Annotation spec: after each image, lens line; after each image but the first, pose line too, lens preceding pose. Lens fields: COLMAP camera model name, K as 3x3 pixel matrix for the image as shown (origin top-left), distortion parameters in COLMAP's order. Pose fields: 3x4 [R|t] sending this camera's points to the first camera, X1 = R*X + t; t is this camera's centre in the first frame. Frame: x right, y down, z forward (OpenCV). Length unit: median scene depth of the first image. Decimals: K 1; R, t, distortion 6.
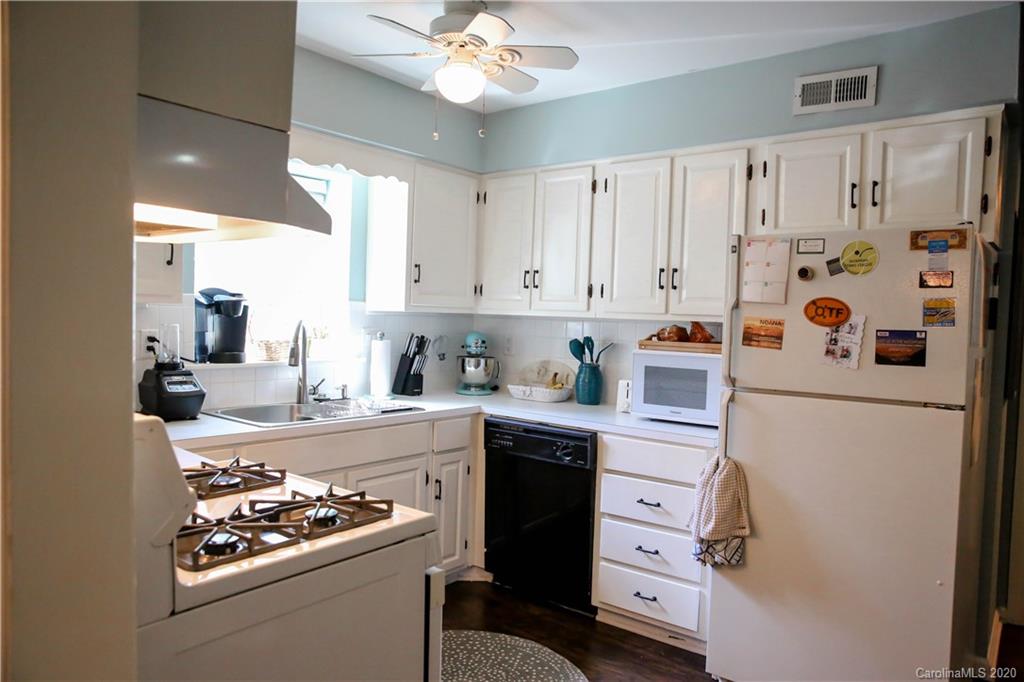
lens RADIAL K [[695.3, 0, 512.0], [0, 695.3, 341.0], [0, 0, 1]] dist [-0.111014, 0.080736]
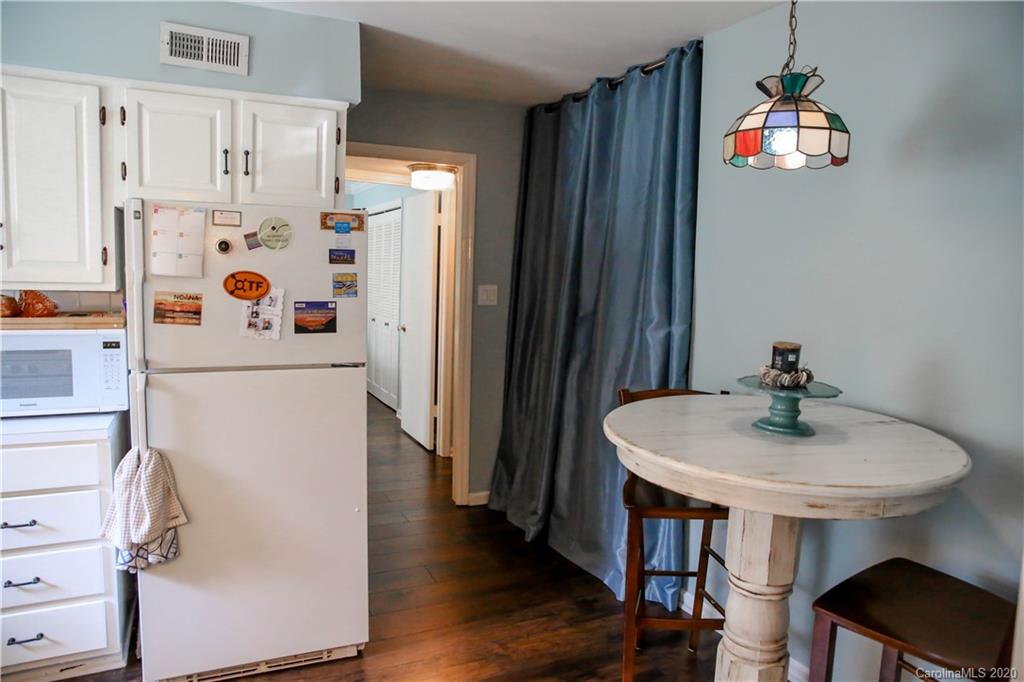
lens RADIAL K [[695.3, 0, 512.0], [0, 695.3, 341.0], [0, 0, 1]] dist [-0.111014, 0.080736]
pose [[0.430698, -0.111231, 0.895615, -0.269298], [0.012273, 0.993006, 0.117425, -0.070811], [-0.902412, -0.039583, 0.429051, 0.194521]]
